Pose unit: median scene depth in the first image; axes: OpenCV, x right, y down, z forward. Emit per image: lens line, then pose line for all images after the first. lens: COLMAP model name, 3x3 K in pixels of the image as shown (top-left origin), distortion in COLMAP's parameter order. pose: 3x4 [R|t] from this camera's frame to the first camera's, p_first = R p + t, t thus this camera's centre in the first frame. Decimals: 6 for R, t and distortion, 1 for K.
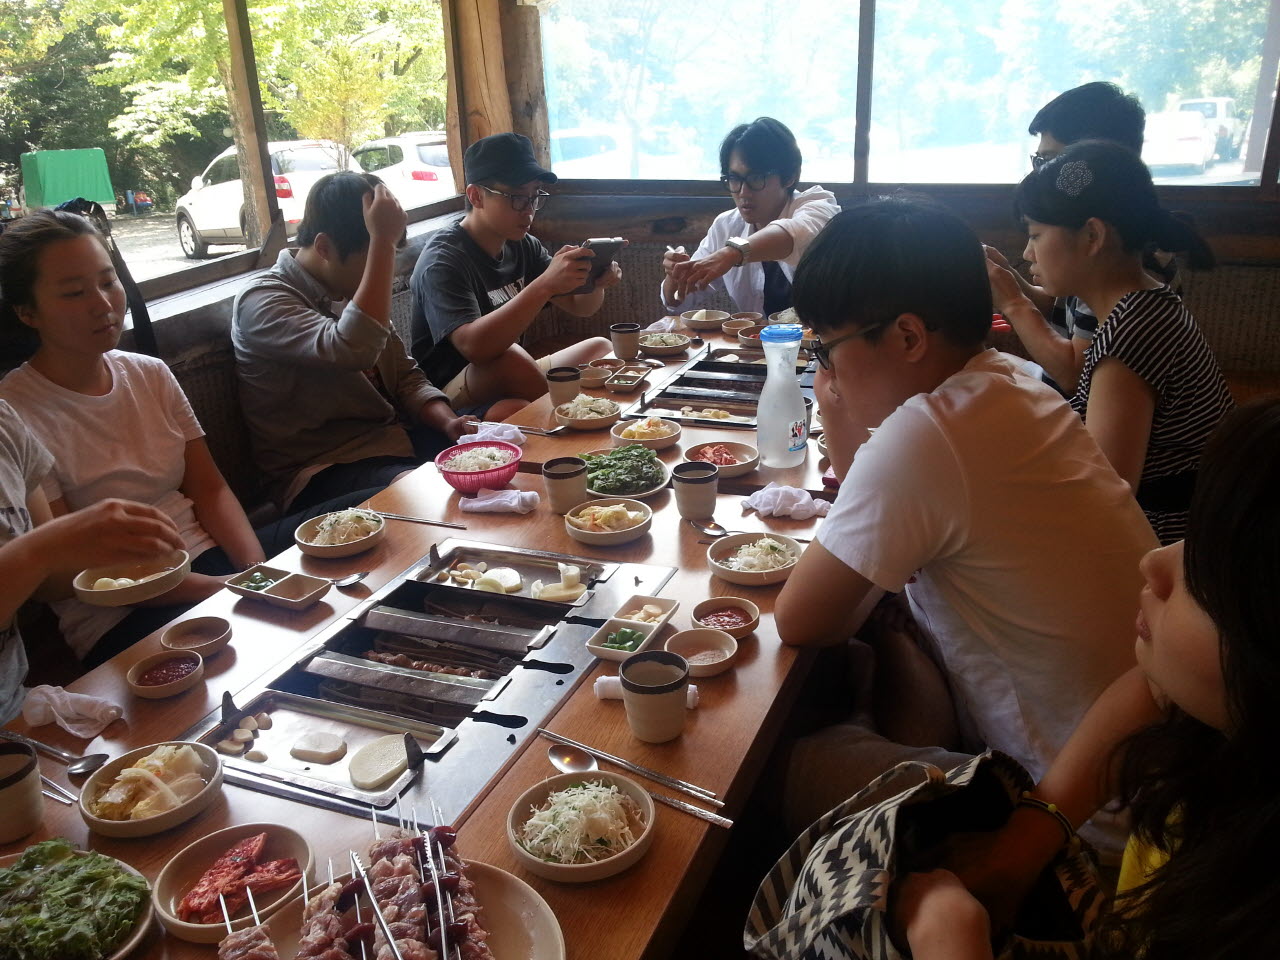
lens RADIAL K [[1063.2, 0, 633.2], [0, 1063.2, 486.1], [0, 0, 1]] dist [-0.002681, -0.015755]
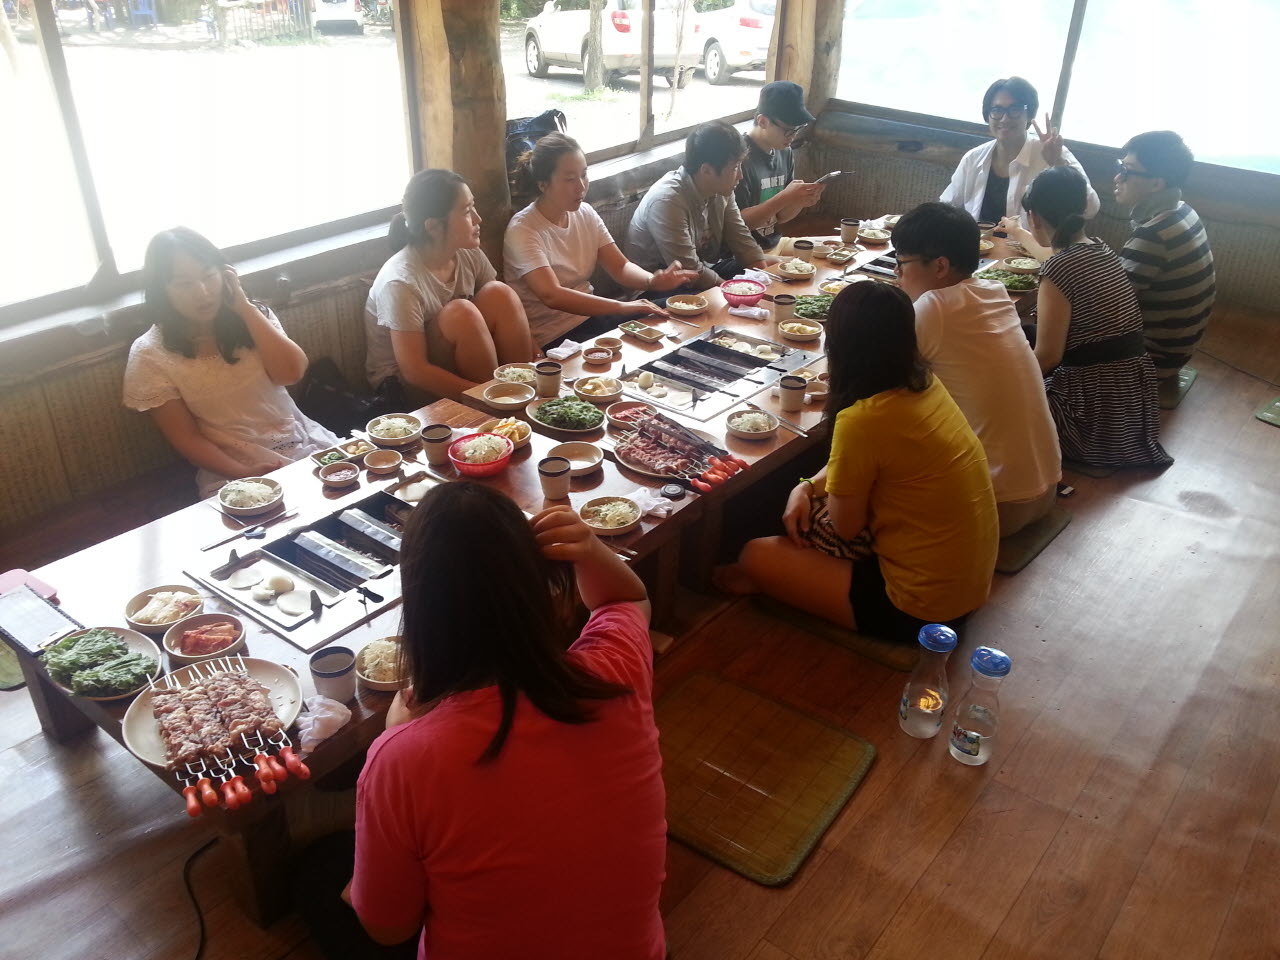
lens RADIAL K [[1063.2, 0, 633.2], [0, 1063.2, 486.1], [0, 0, 1]] dist [-0.002681, -0.015755]
pose [[0.954558, 0.200710, -0.220307, 0.126308], [-0.166694, 0.972343, 0.163590, 0.031800], [0.247048, -0.119432, 0.961615, -0.739226]]
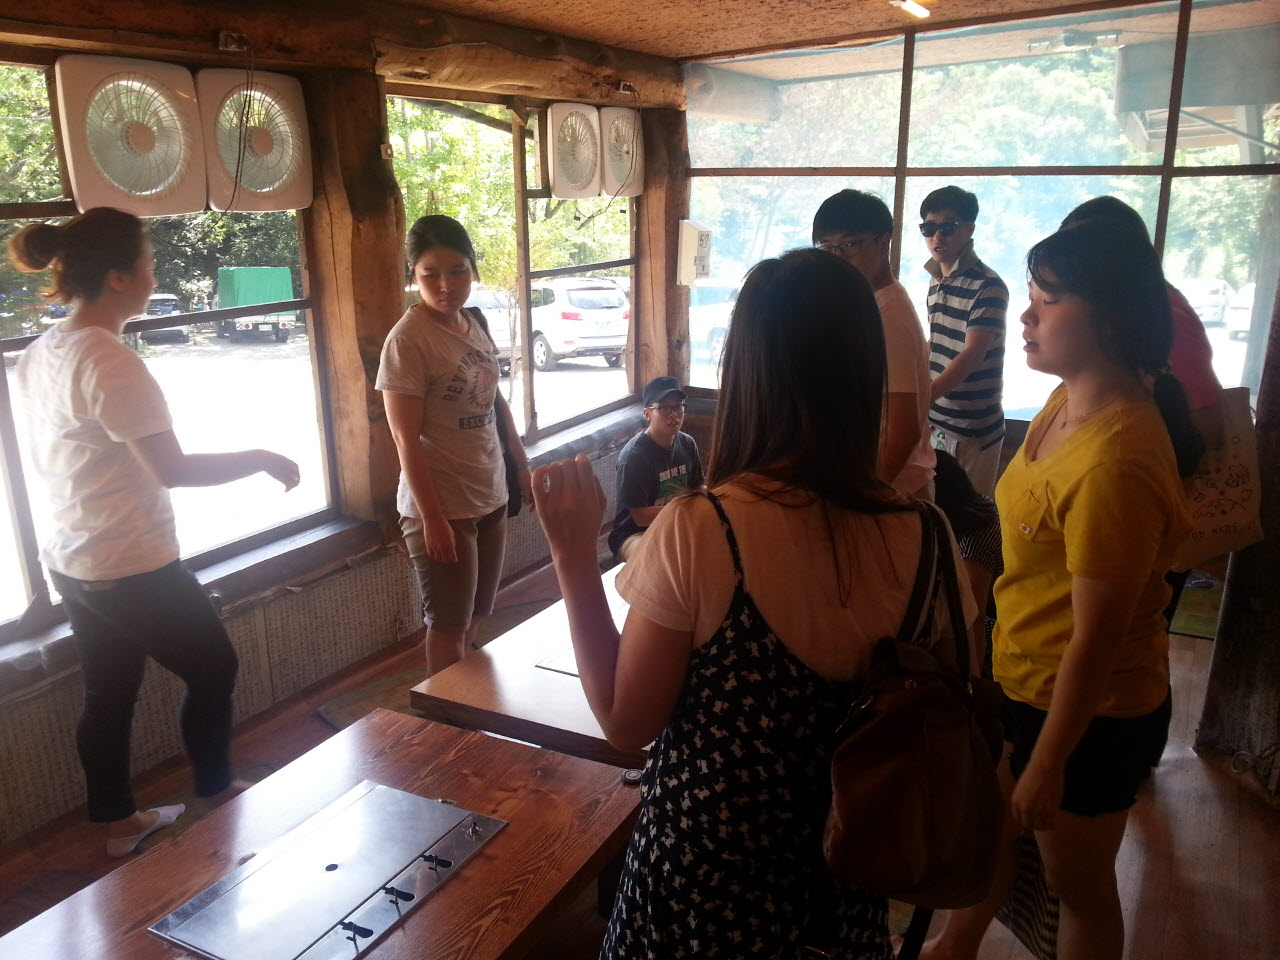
lens RADIAL K [[1063.2, 0, 633.2], [0, 1063.2, 486.1], [0, 0, 1]] dist [-0.002681, -0.015755]
pose [[0.992345, 0.067776, -0.103234, 0.018060], [-0.078251, 0.991799, -0.101052, 0.027903], [0.095539, 0.108357, 0.989511, -0.839090]]
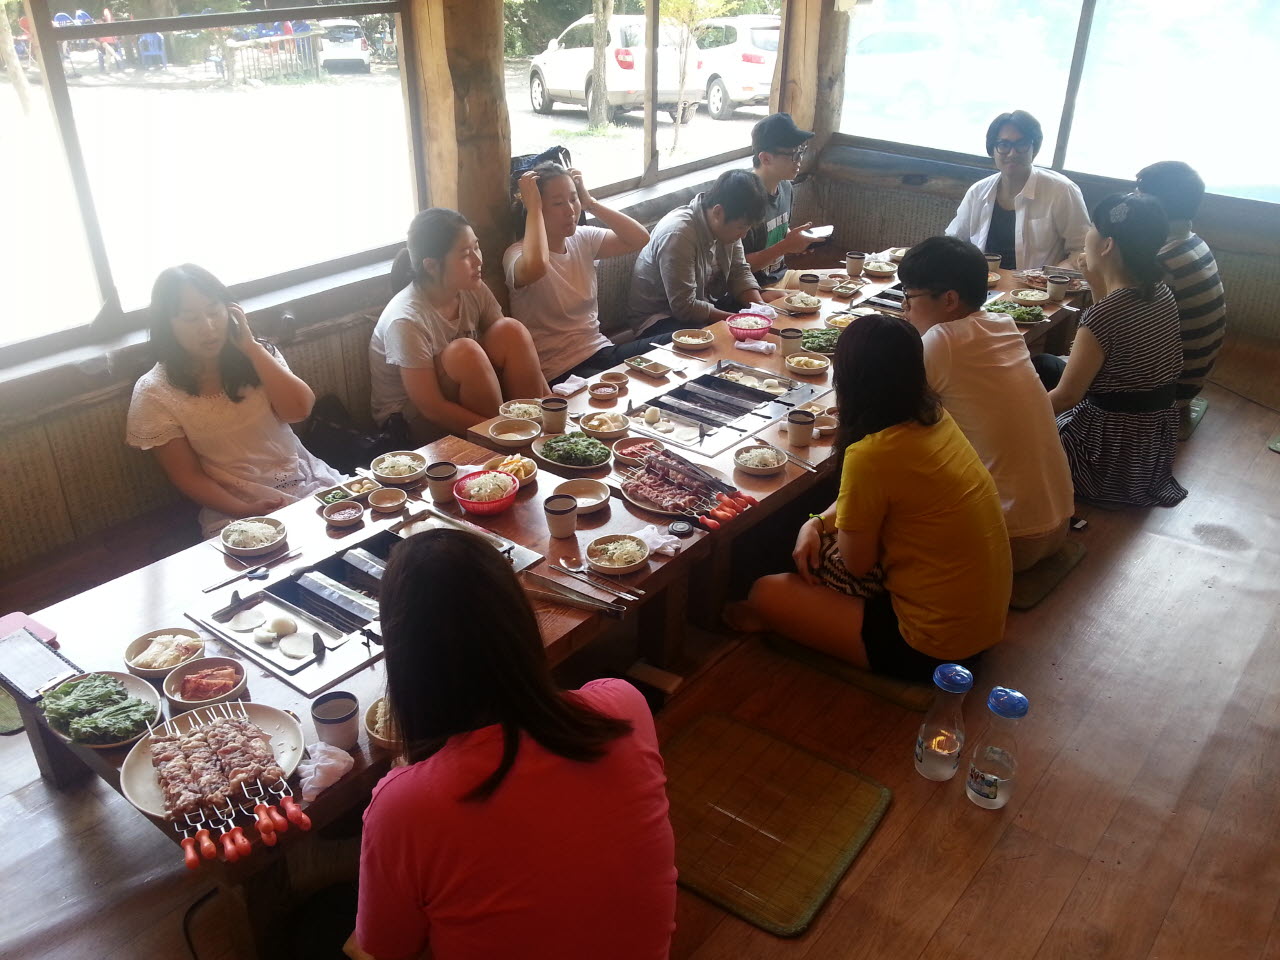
lens RADIAL K [[1063.2, 0, 633.2], [0, 1063.2, 486.1], [0, 0, 1]] dist [-0.002681, -0.015755]
pose [[0.954523, 0.188198, -0.231228, 0.120838], [-0.159891, 0.977754, 0.135762, 0.028340], [0.251635, -0.092617, 0.963380, -0.726202]]
